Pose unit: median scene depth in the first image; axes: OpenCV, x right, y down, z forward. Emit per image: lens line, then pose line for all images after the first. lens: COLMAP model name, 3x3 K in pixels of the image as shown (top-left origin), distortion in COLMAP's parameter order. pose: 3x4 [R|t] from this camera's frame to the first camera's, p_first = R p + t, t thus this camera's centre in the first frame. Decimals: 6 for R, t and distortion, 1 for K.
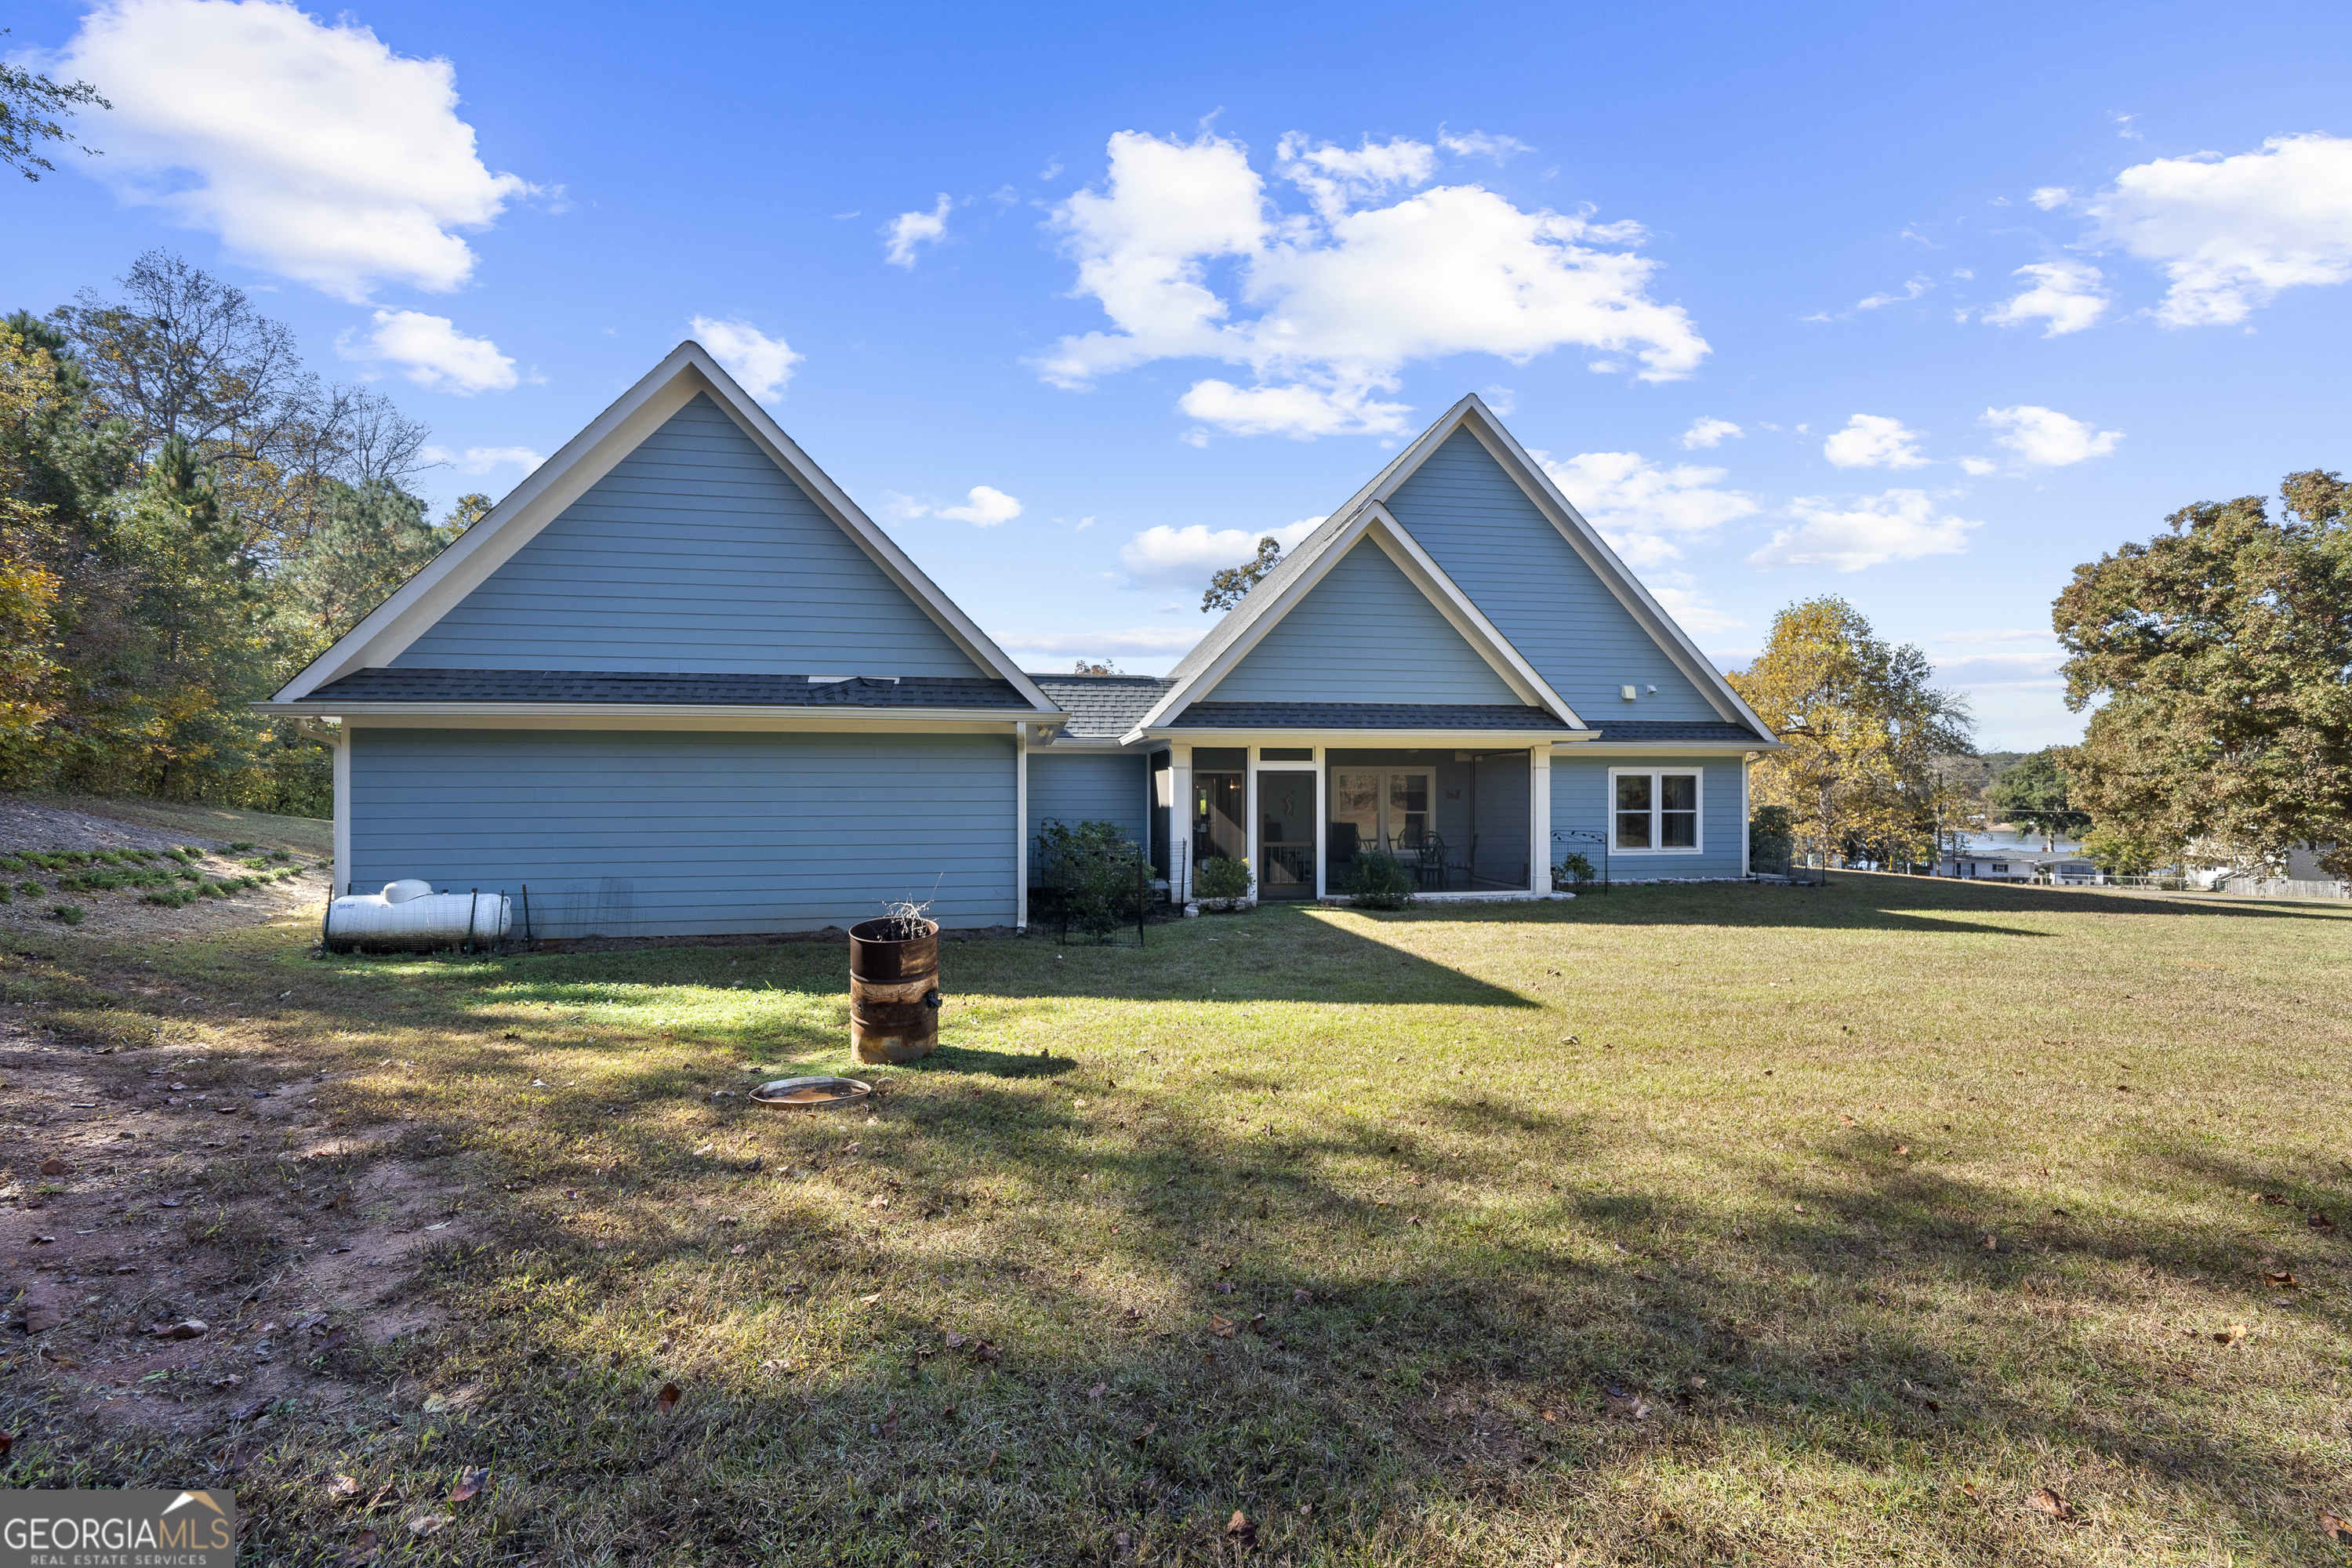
lens RADIAL K [[926.3, 0, 1187.1], [0, 926.3, 808.2], [0, 0, 1]] dist [-0.001765, 0.000200]
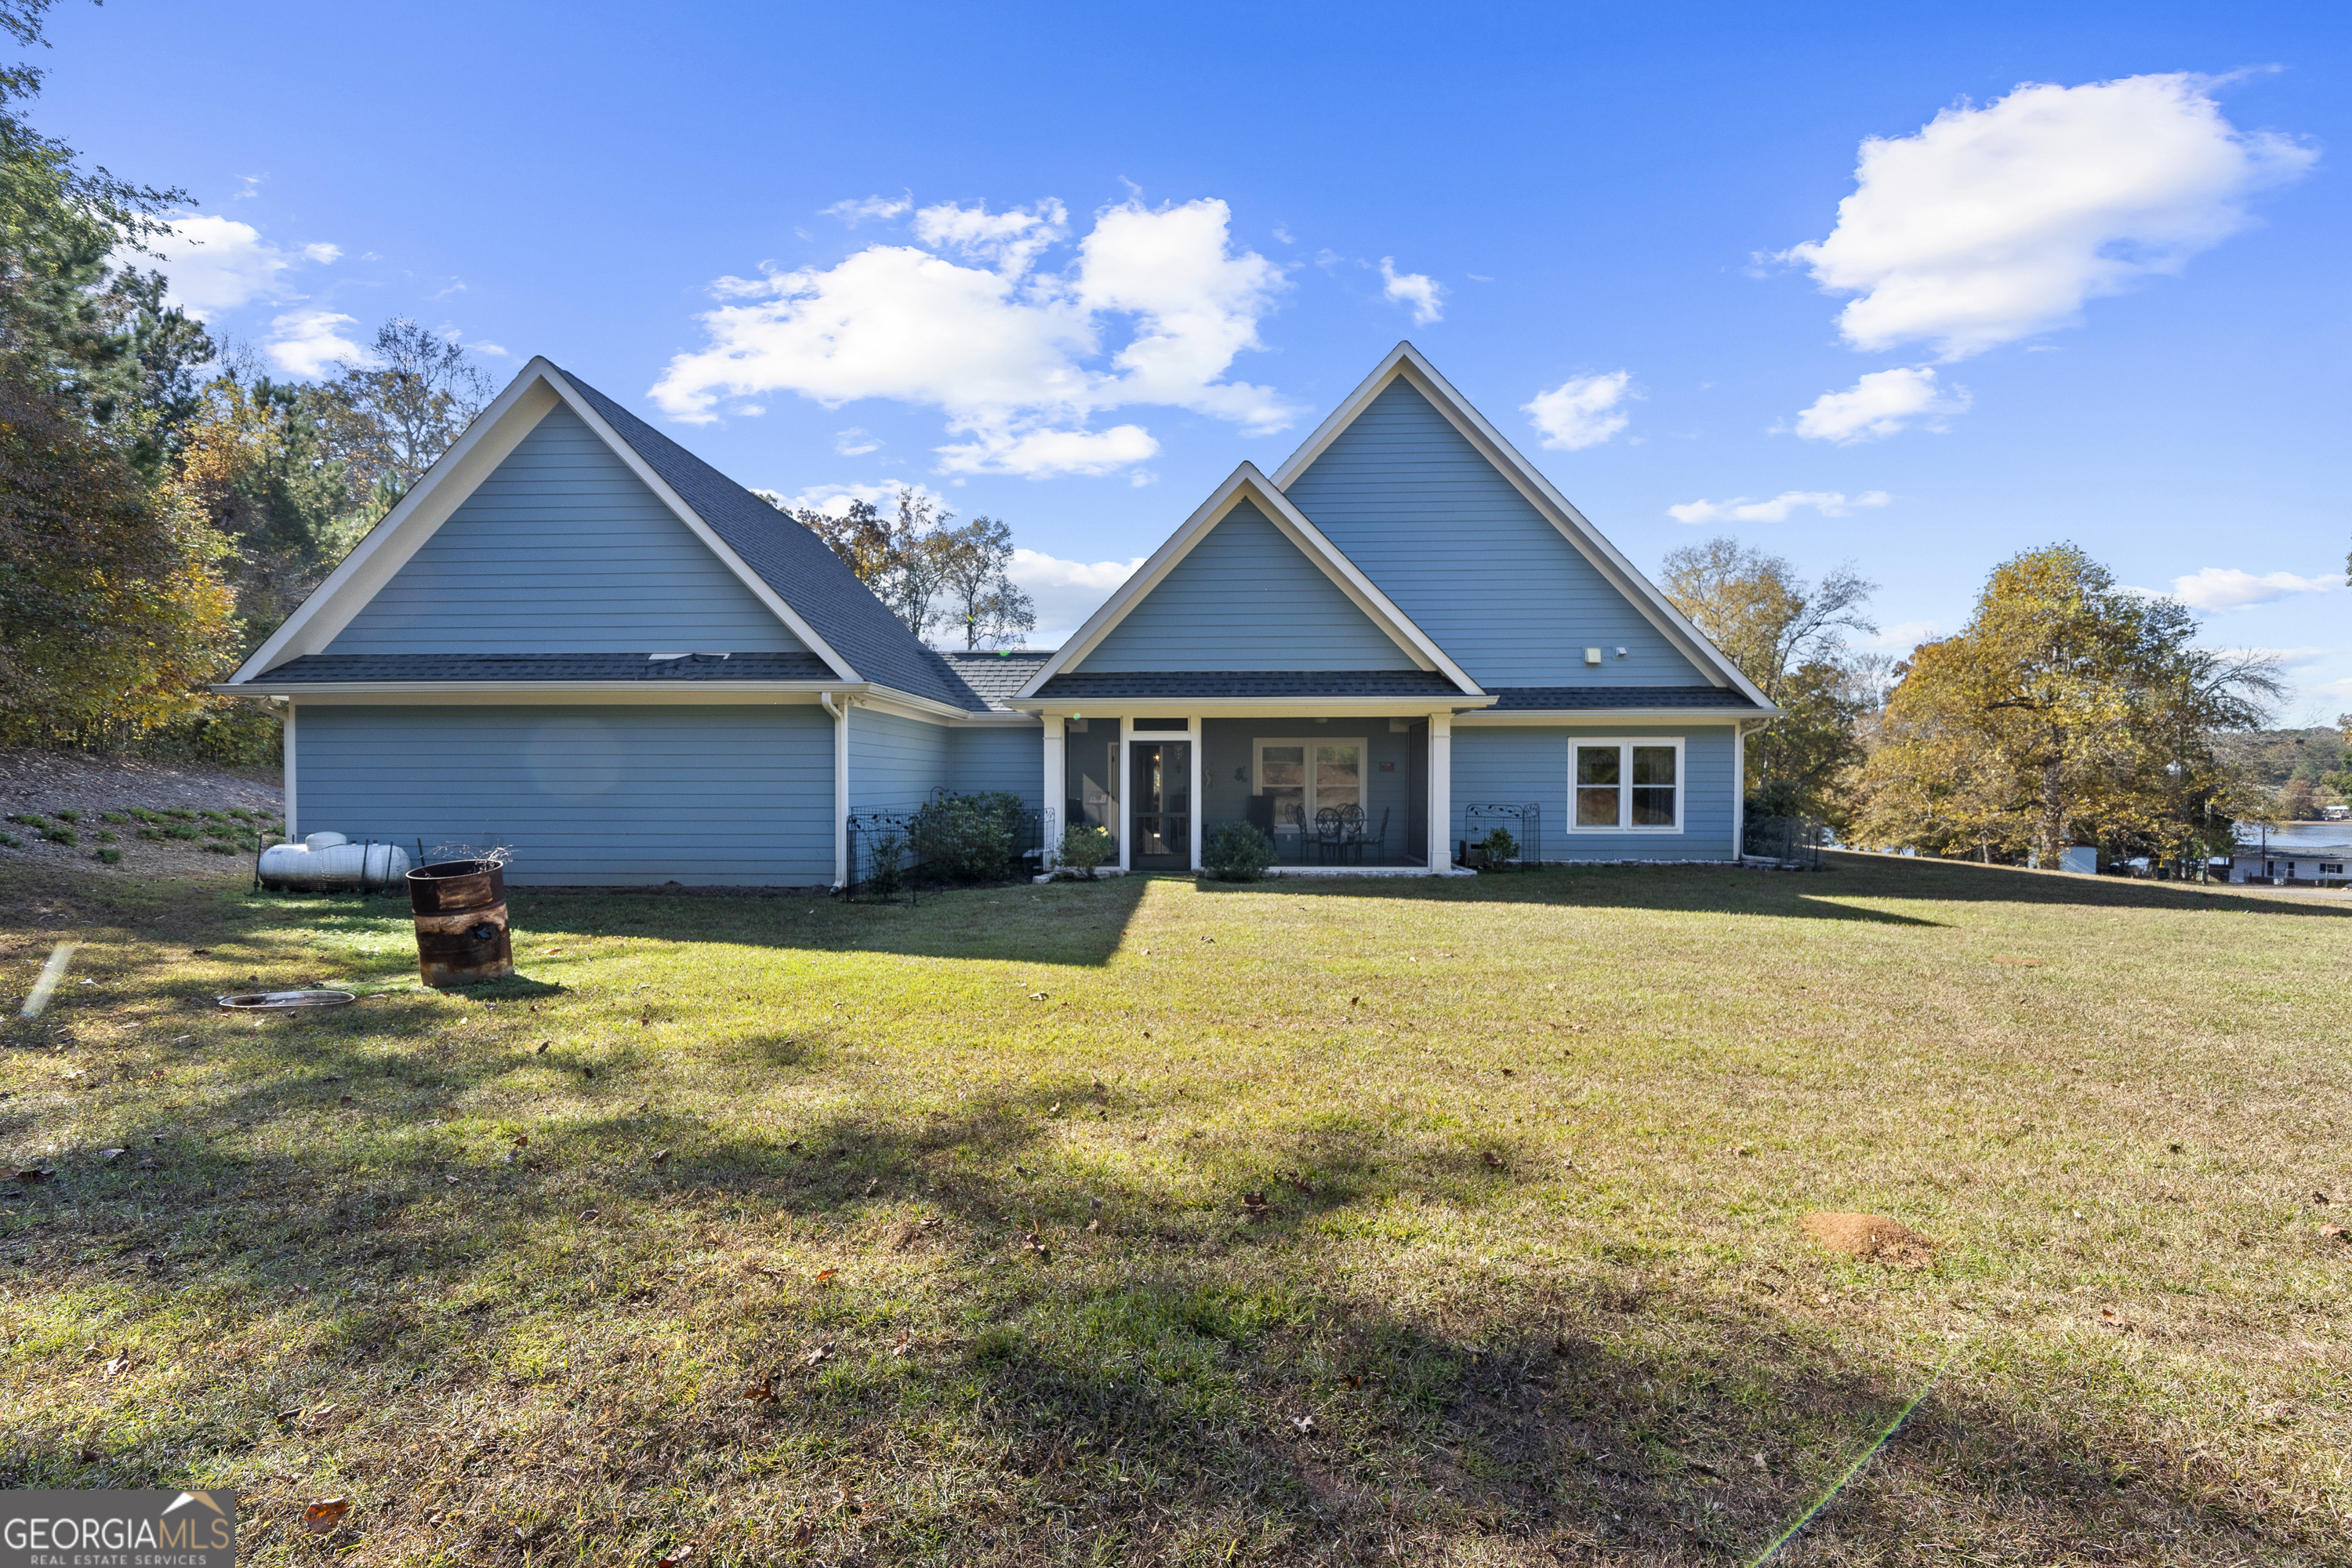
lens RADIAL K [[926.3, 0, 1187.1], [0, 926.3, 808.2], [0, 0, 1]] dist [-0.001765, 0.000200]
pose [[0.981610, 0.008131, -0.190724, 0.323981], [-0.004805, 0.999828, 0.017894, 0.013849], [0.190837, -0.016648, 0.981481, 0.028335]]
